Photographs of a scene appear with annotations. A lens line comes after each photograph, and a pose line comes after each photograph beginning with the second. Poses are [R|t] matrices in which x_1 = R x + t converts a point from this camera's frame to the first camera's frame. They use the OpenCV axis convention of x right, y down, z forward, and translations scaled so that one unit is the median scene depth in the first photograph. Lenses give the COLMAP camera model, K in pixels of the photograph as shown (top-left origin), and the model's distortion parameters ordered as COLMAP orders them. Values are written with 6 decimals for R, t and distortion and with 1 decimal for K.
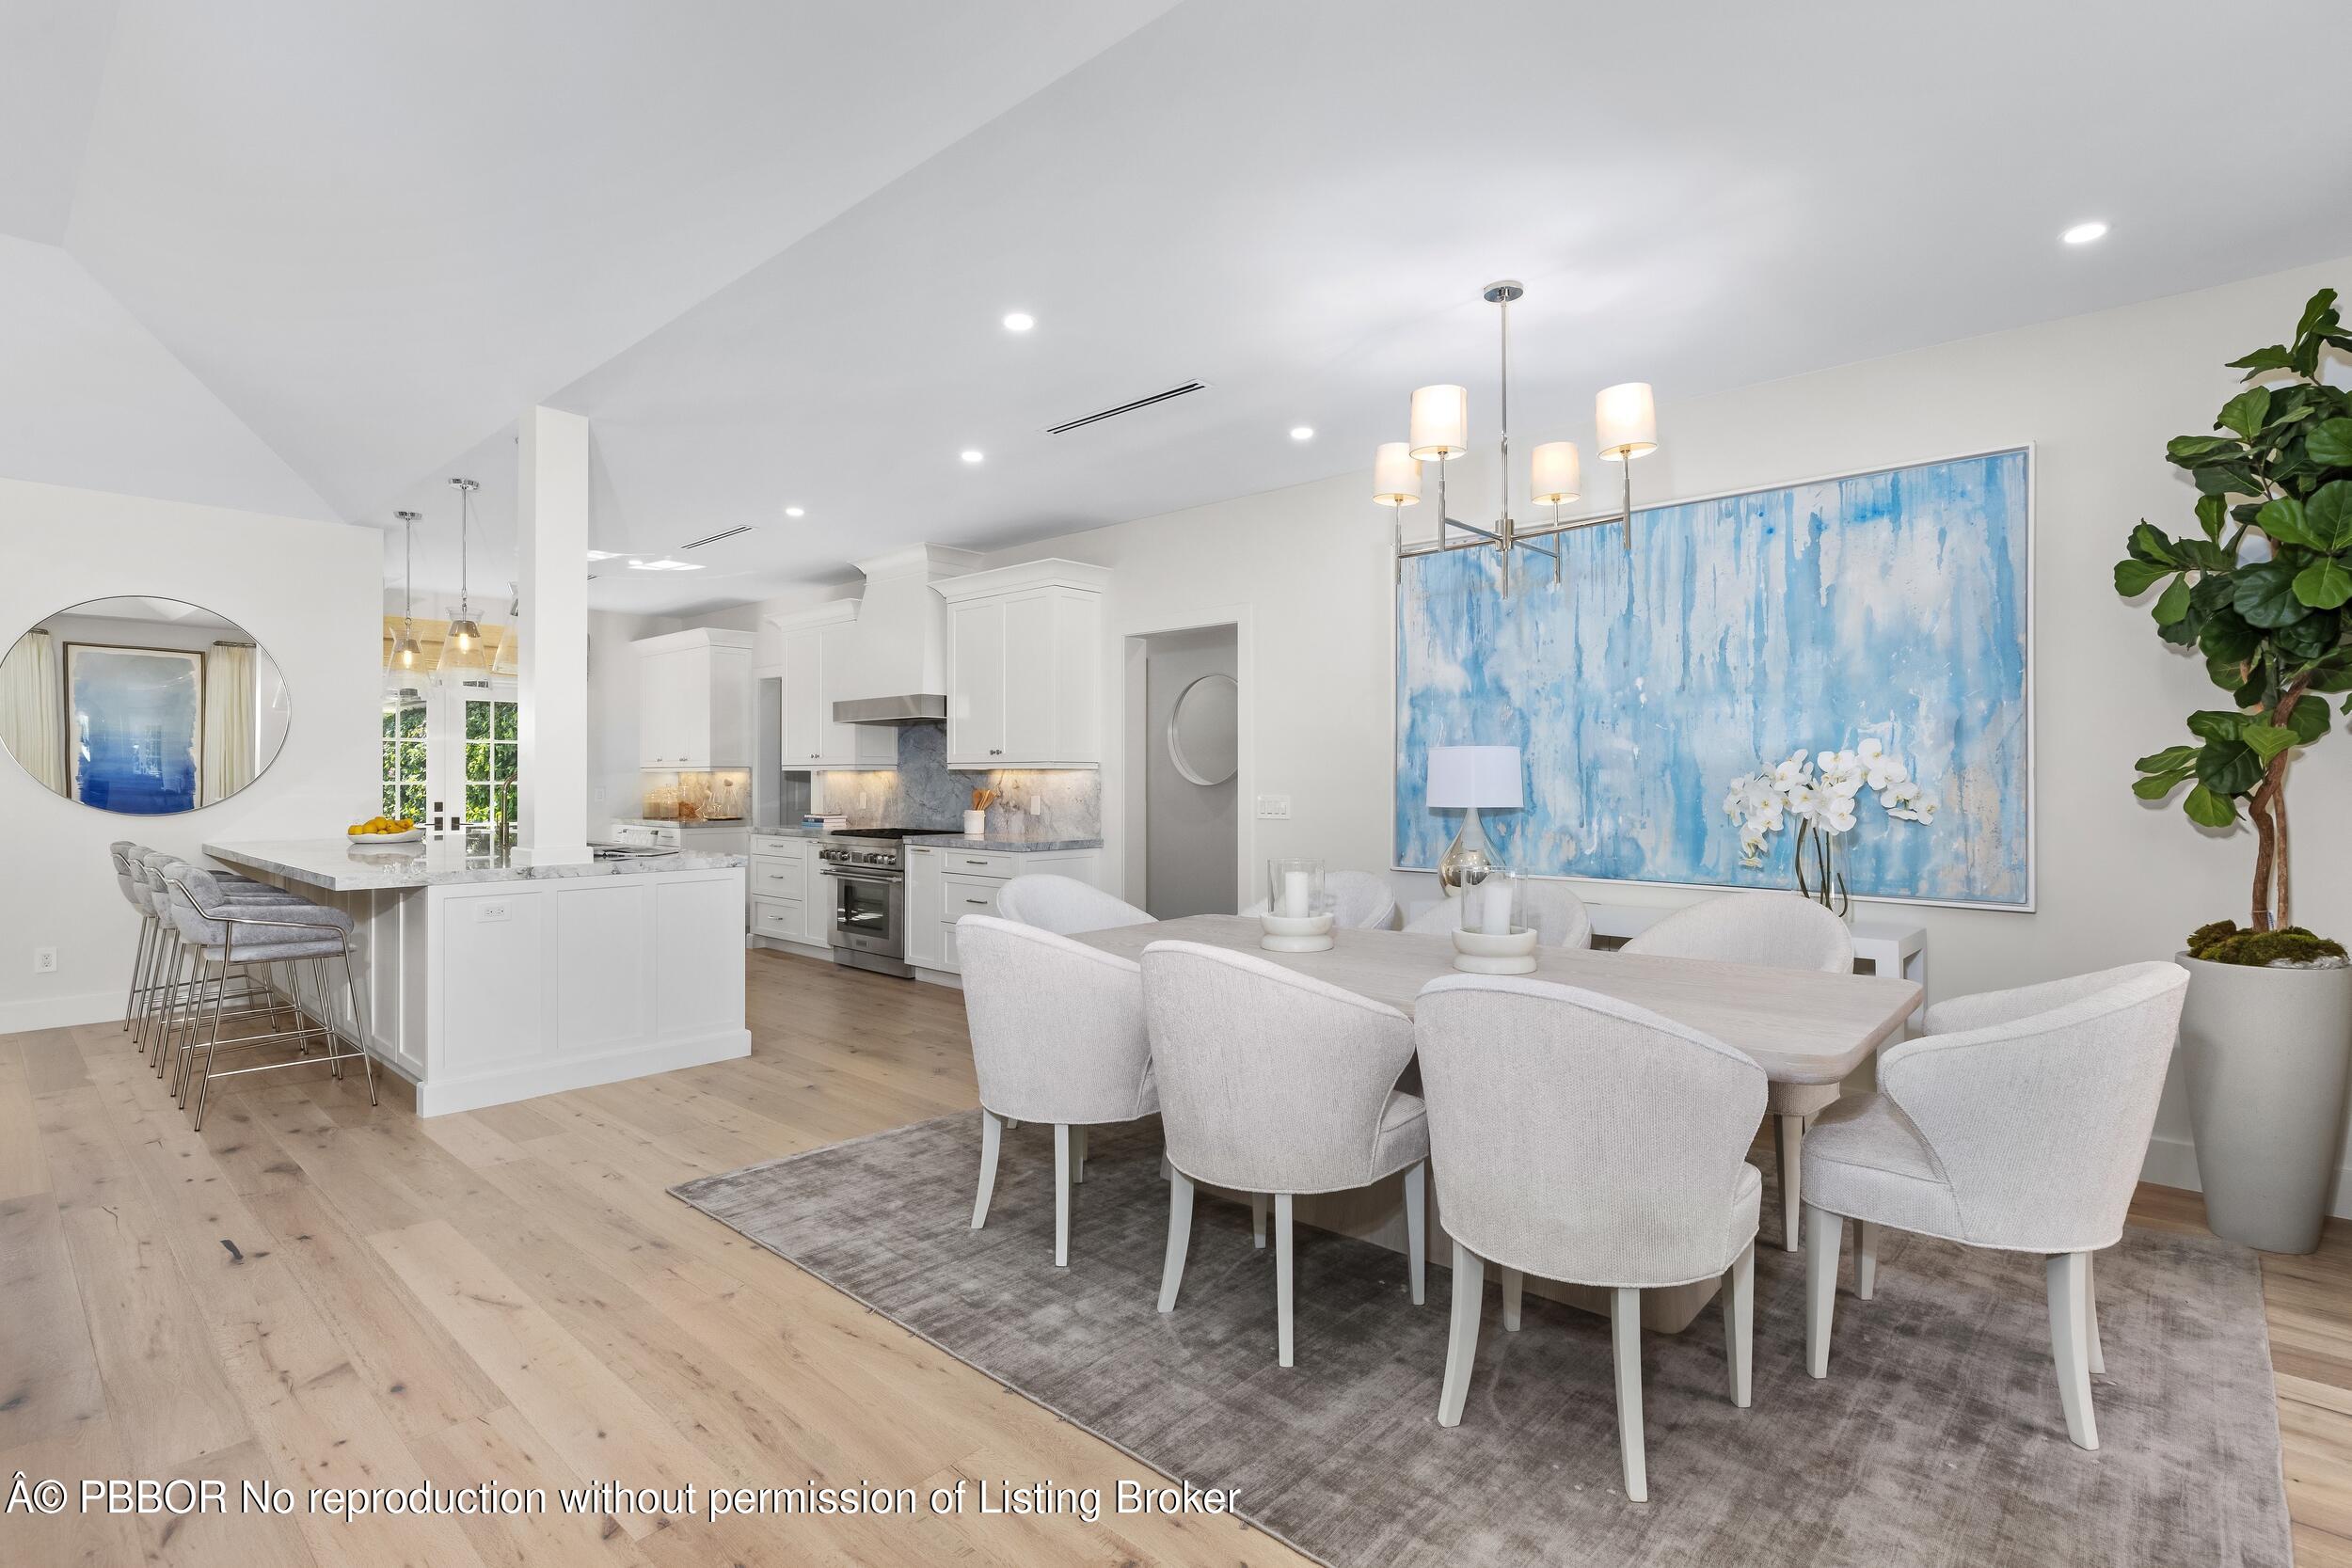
lens RADIAL K [[1088.6, 0, 1195.8], [0, 1088.6, 788.1], [0, 0, 1]] dist [0.006309, 0.001373]
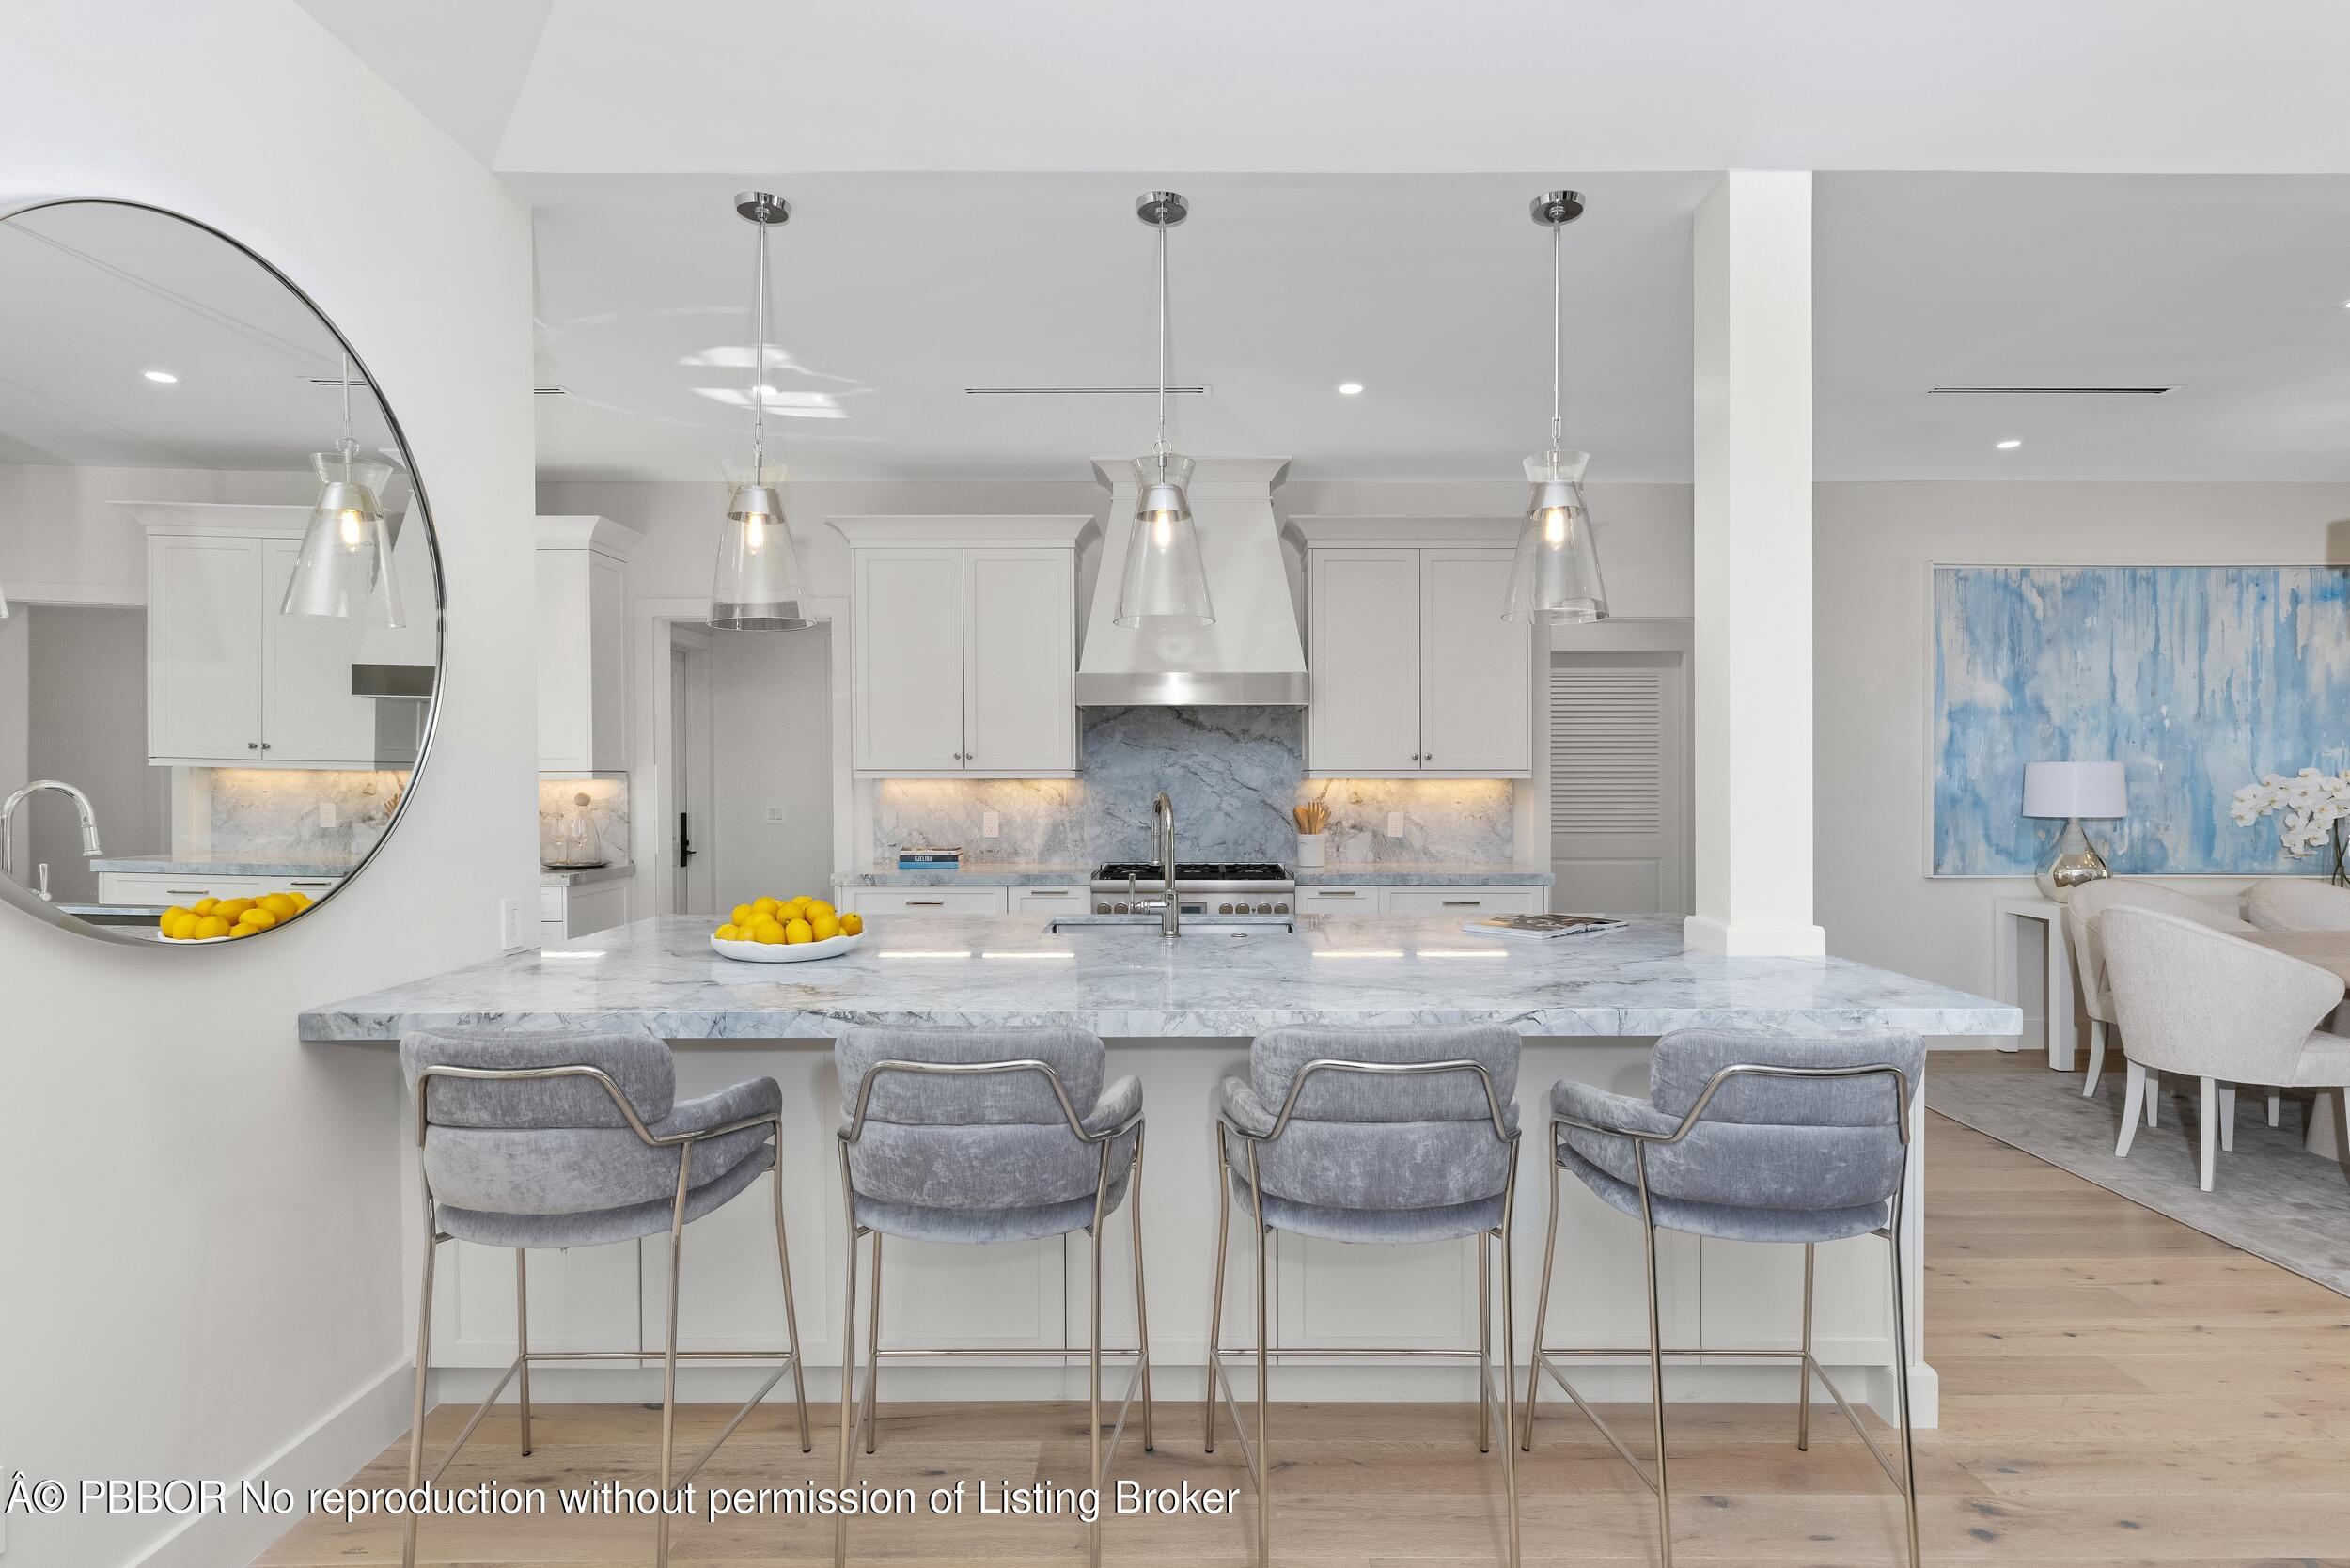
lens RADIAL K [[1209.3, 0, 1181.5], [0, 1209.3, 762.7], [0, 0, 1]] dist [0.003864, 0.000576]
pose [[0.752009, 0.002063, 0.659150, -1.170847], [0.006934, 0.999915, -0.011041, -0.028144], [-0.659117, 0.012874, 0.751930, 0.645189]]
